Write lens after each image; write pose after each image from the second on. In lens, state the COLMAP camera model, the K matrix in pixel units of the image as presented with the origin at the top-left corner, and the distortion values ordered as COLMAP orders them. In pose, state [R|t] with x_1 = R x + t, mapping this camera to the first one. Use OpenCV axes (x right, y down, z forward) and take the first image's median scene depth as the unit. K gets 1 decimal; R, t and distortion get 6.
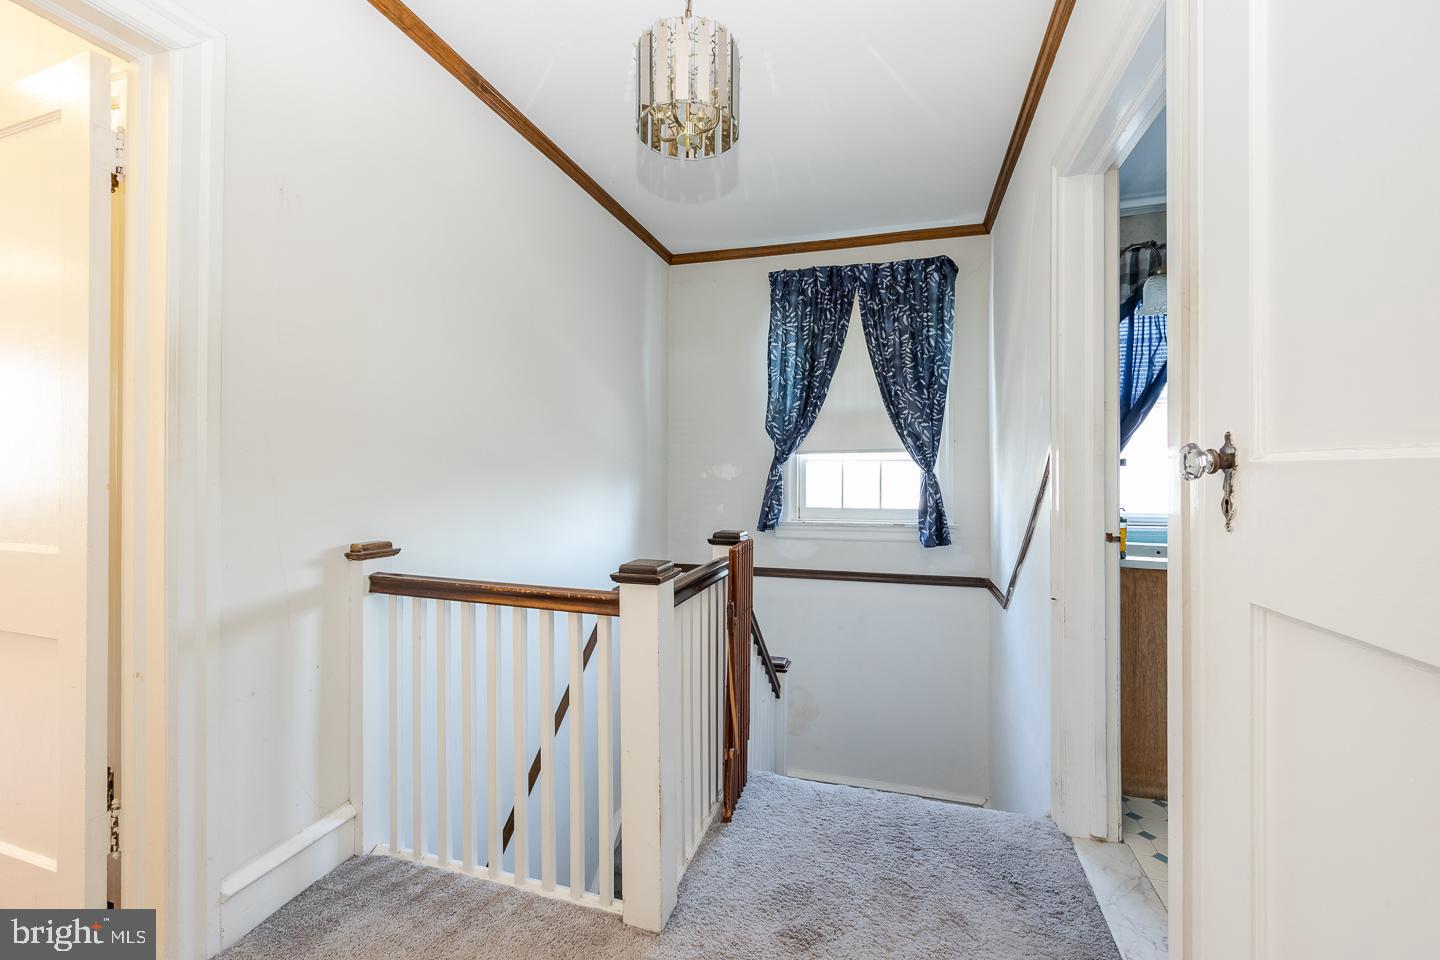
lens RADIAL K [[589.3, 0, 719.2], [0, 589.3, 473.2], [0, 0, 1]] dist [-0.001729, 0.000125]
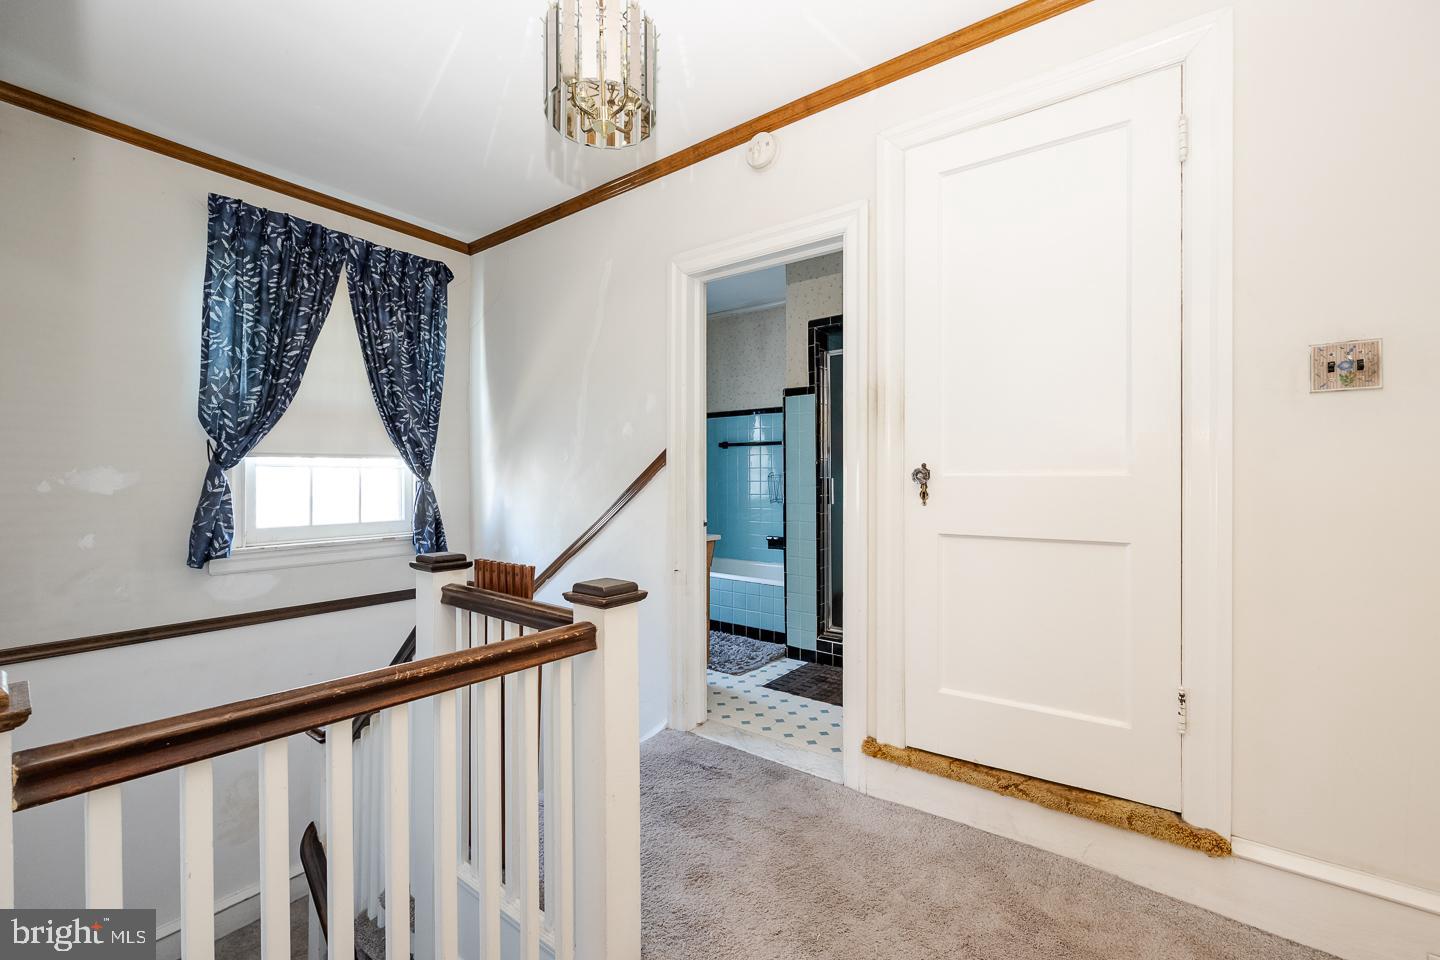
lens RADIAL K [[589.3, 0, 713.7], [0, 589.3, 483.0], [0, 0, 1]] dist [-0.001729, 0.000125]
pose [[0.359872, -0.005969, 0.932983, -0.365062], [0.003584, 0.999981, 0.005015, -0.001186], [-0.932995, 0.001539, 0.359887, 0.208538]]
